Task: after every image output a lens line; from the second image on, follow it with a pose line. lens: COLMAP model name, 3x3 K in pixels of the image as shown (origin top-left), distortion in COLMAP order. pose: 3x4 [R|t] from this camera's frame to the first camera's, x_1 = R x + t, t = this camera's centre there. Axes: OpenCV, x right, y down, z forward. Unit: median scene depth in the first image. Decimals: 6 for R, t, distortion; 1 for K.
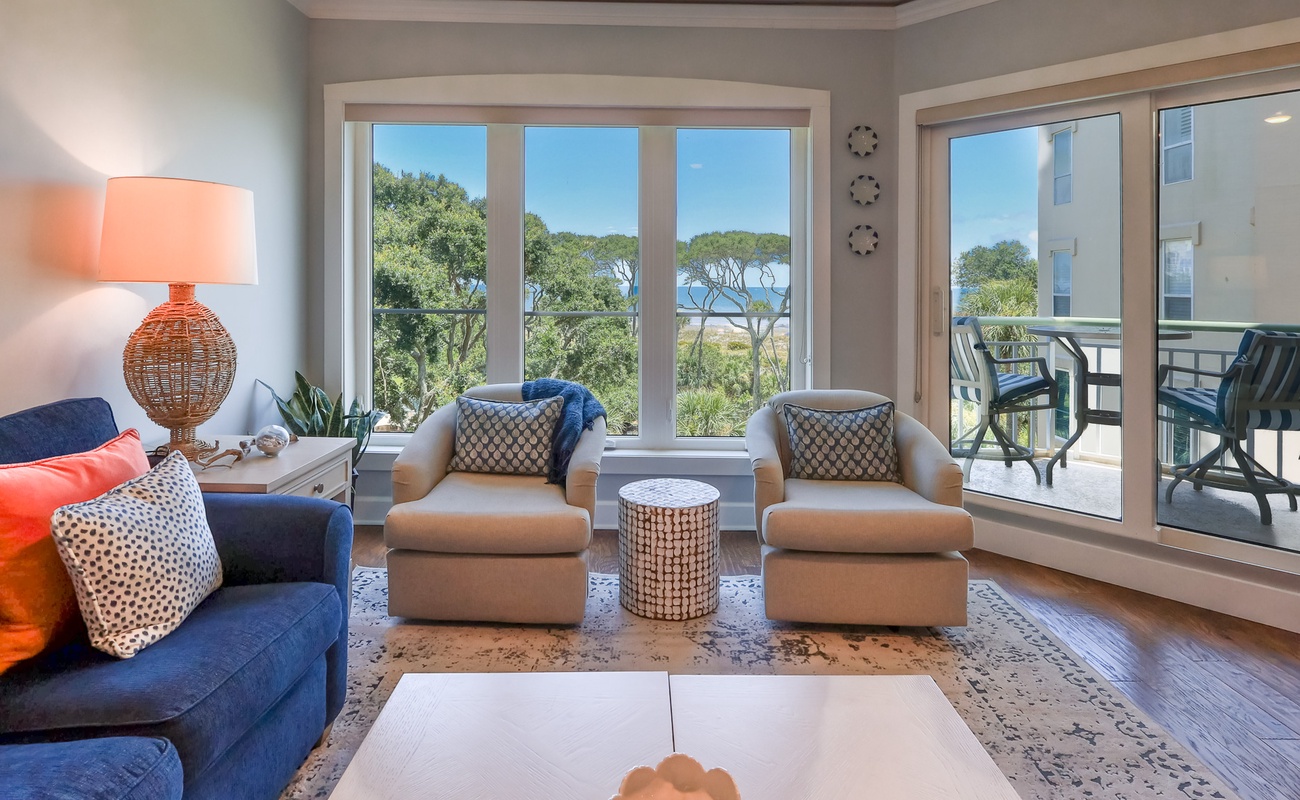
lens RADIAL K [[688.4, 0, 656.1], [0, 688.4, 289.9], [0, 0, 1]] dist [0.002552, -0.002277]
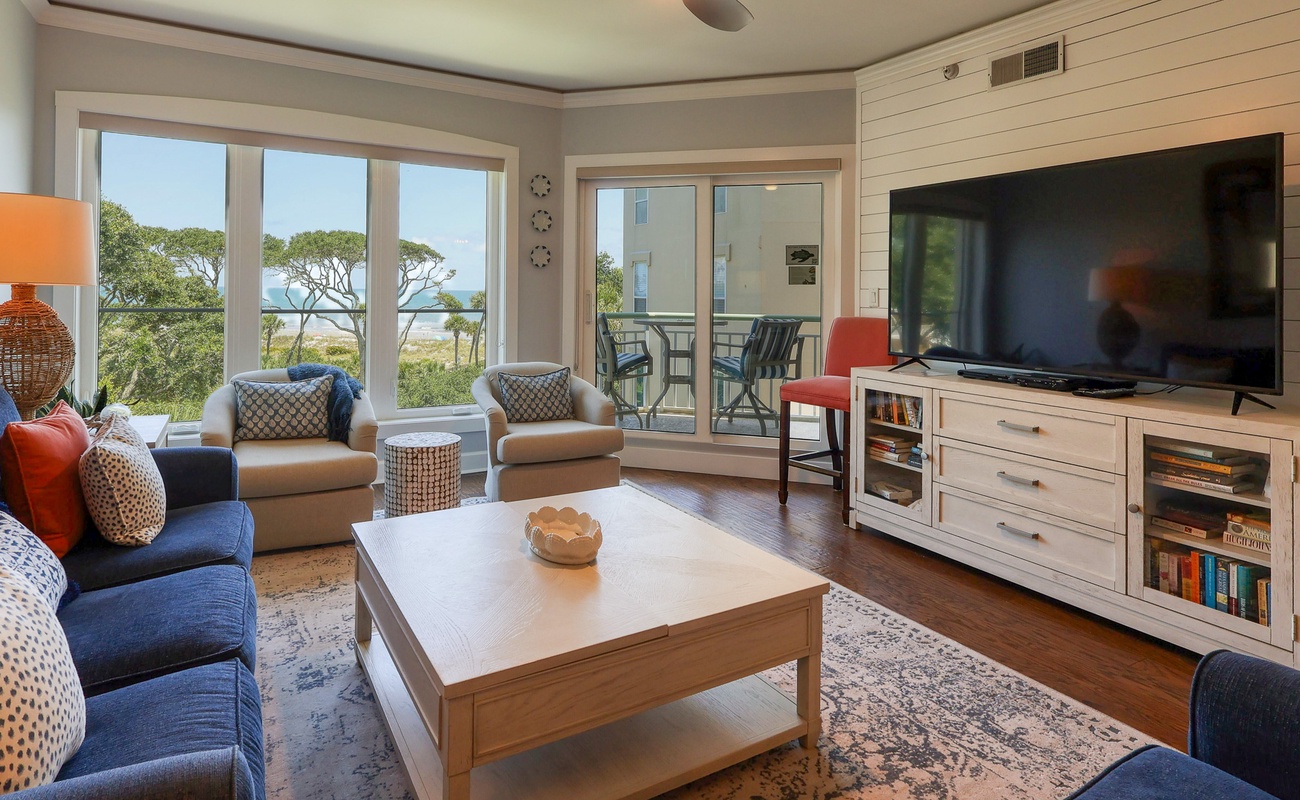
lens RADIAL K [[688.4, 0, 602.3], [0, 688.4, 287.8], [0, 0, 1]] dist [0.002552, -0.002277]
pose [[0.883704, 0.007473, 0.467987, -0.239059], [-0.004275, 0.999960, -0.007895, 0.002197], [-0.468027, 0.004976, 0.883700, -0.287857]]
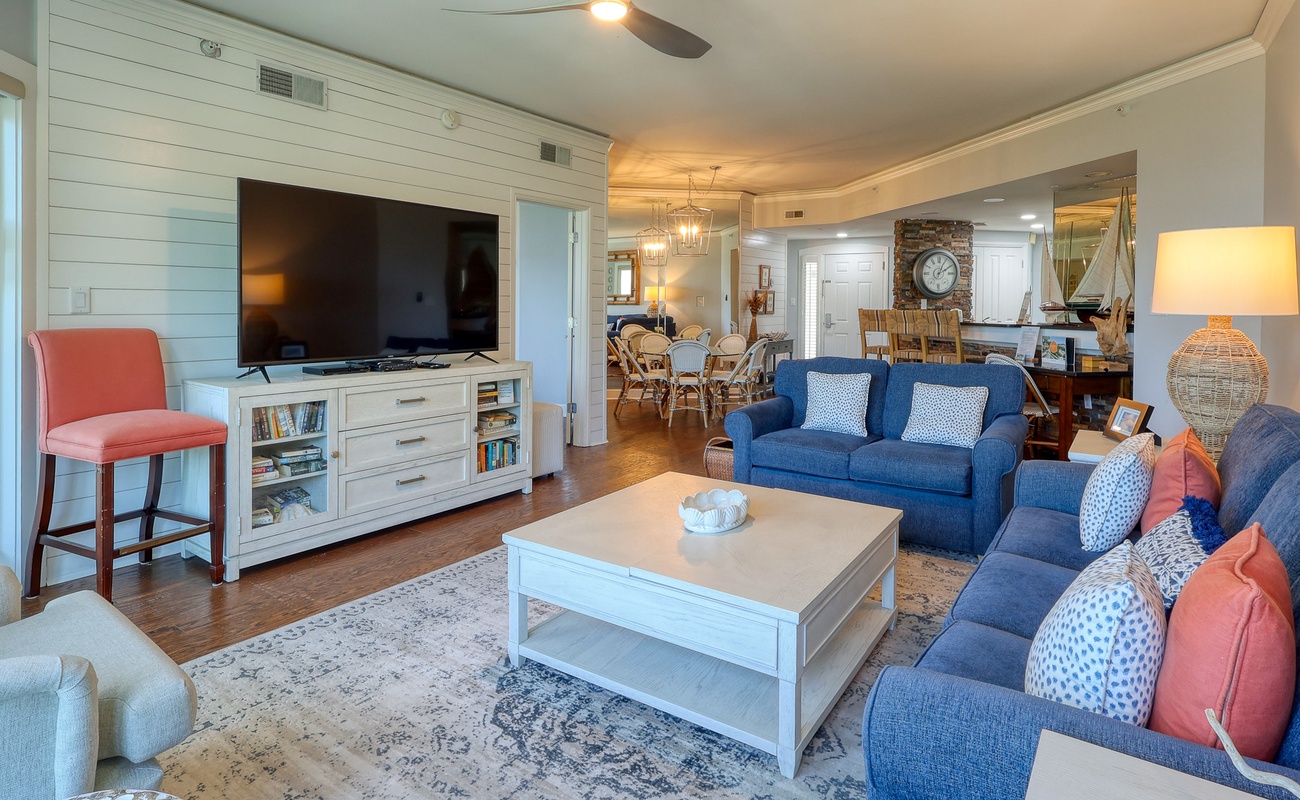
lens RADIAL K [[688.4, 0, 647.3], [0, 688.4, 308.1], [0, 0, 1]] dist [0.002552, -0.002277]
pose [[-0.816409, -0.021578, 0.577071, -0.336563], [-0.012666, 0.999730, 0.019464, -0.010677], [-0.577335, 0.008581, -0.816462, 0.855378]]
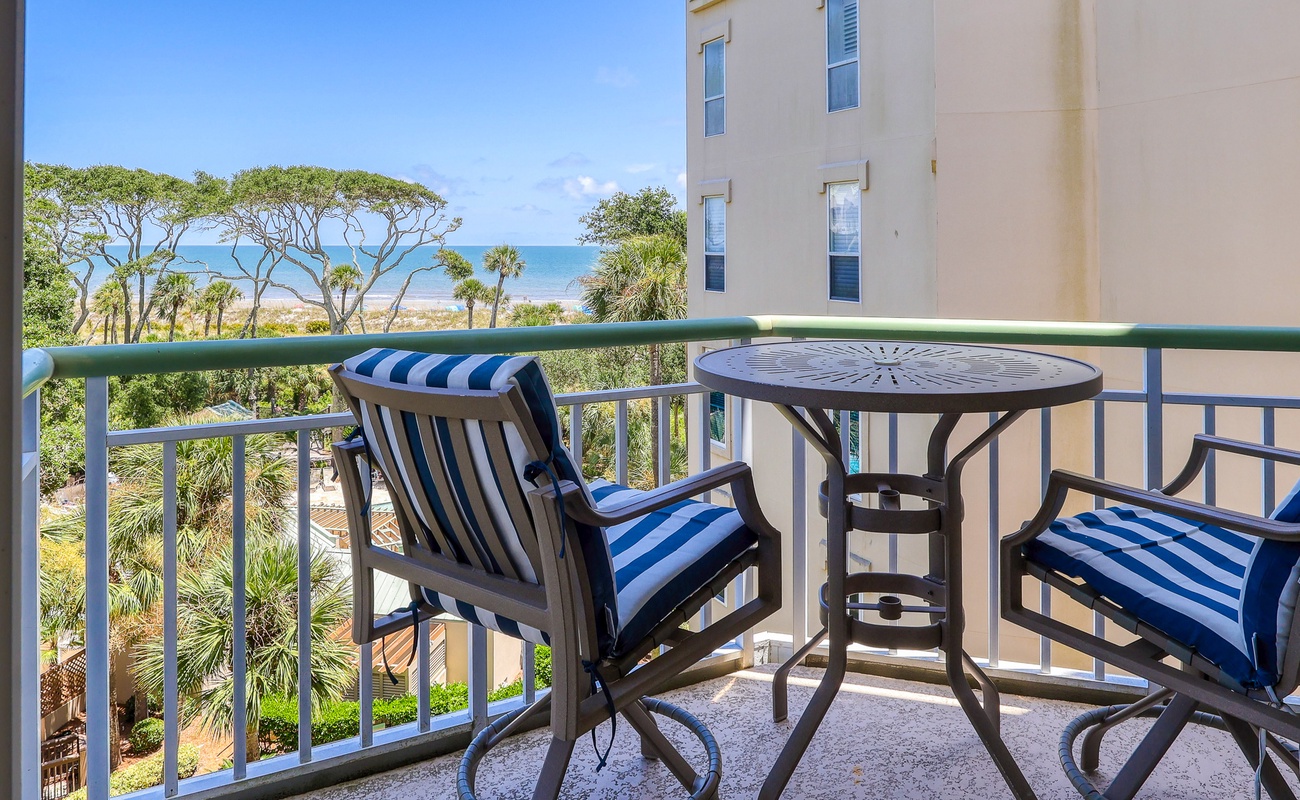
lens RADIAL K [[870.8, 0, 689.2], [0, 870.8, 249.5], [0, 0, 1]] dist [-0.005492, -0.005152]
pose [[0.870456, -0.008381, 0.492175, 0.447193], [0.008011, 0.999964, 0.002859, -0.002800], [-0.492181, 0.001454, 0.870492, 0.863281]]
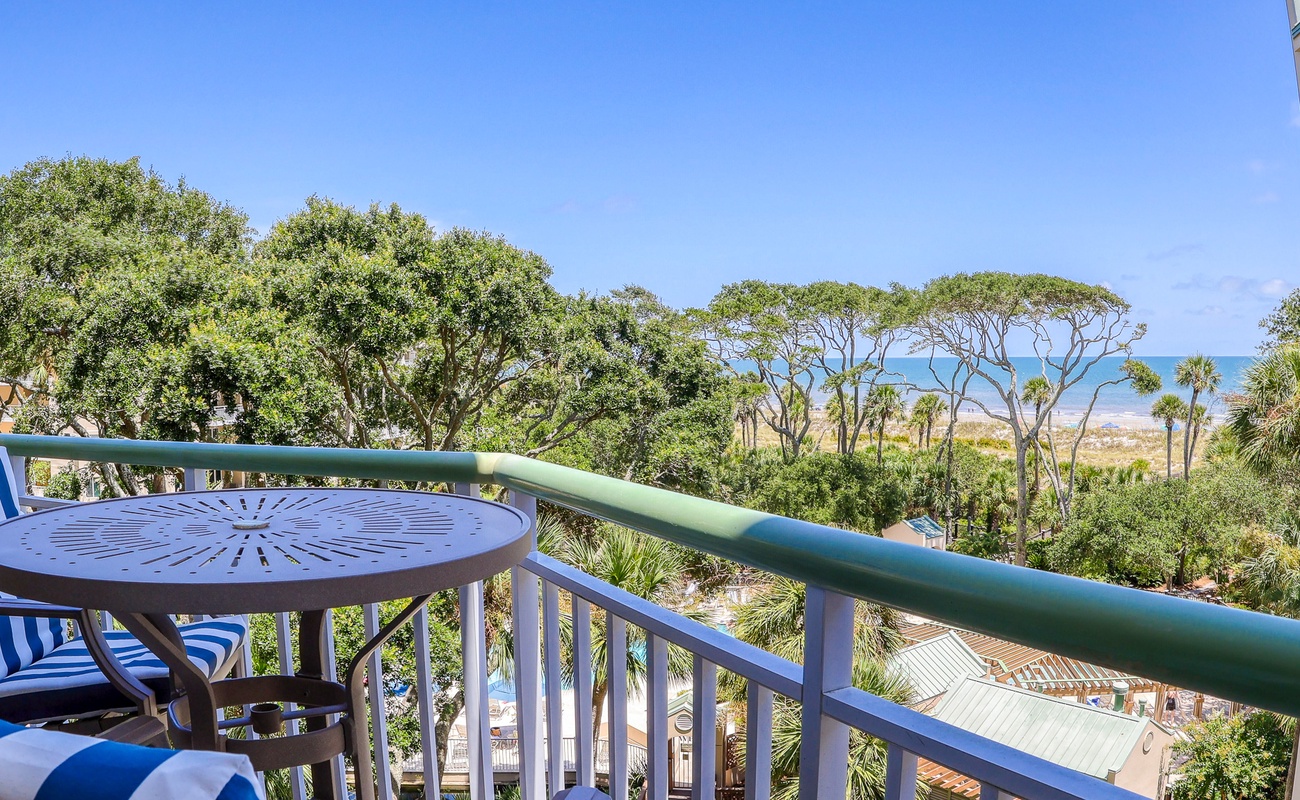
lens RADIAL K [[995.3, 0, 639.0], [0, 995.3, 384.8], [0, 0, 1]] dist [-0.337960, 0.037862]
pose [[0.957925, -0.012442, -0.286749, 1.141263], [0.018288, 0.999676, 0.017715, 0.003893], [0.286435, -0.022214, 0.957842, 0.970771]]
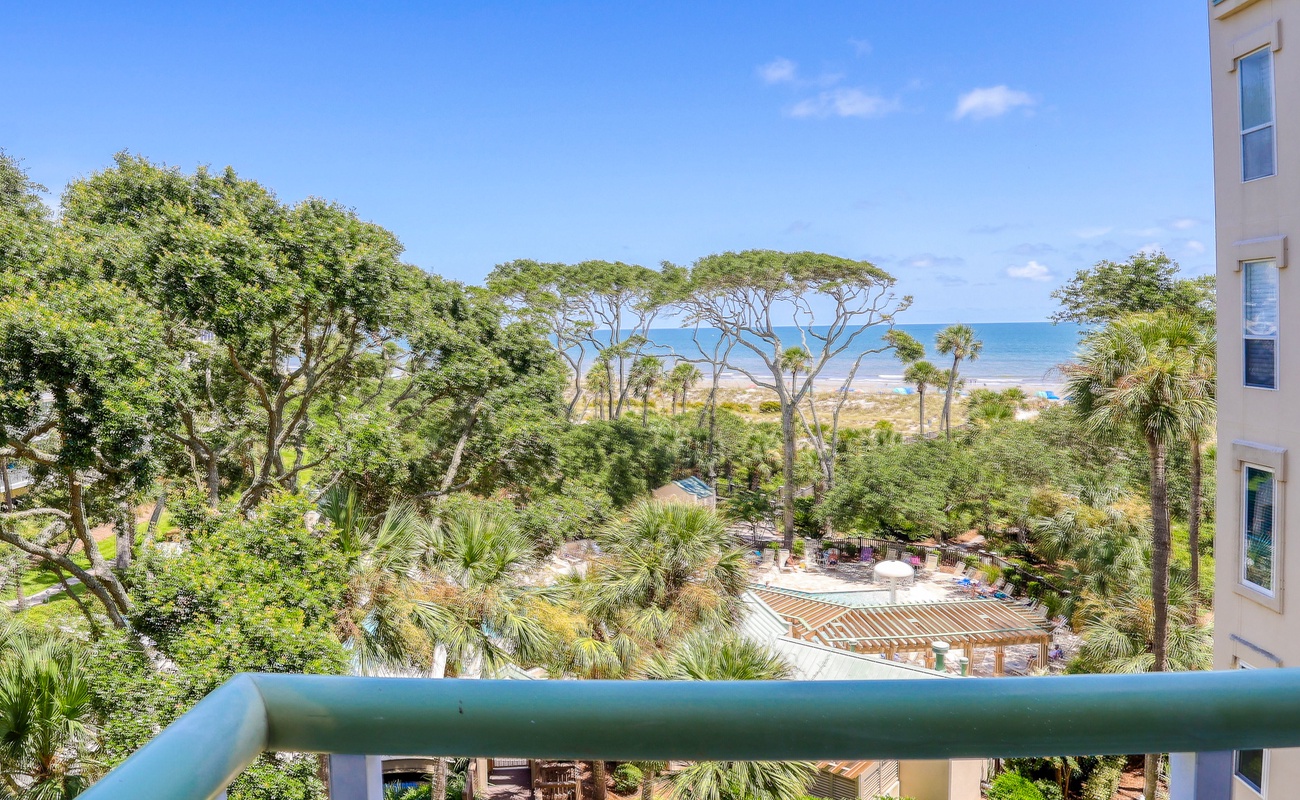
lens RADIAL K [[913.6, 0, 622.6], [0, 913.6, 349.2], [0, 0, 1]] dist [-0.091065, -0.001521]
pose [[0.998574, -0.024115, -0.047630, 0.479318], [0.024880, 0.999570, 0.015529, -0.036222], [0.047235, -0.016691, 0.998744, 1.277553]]
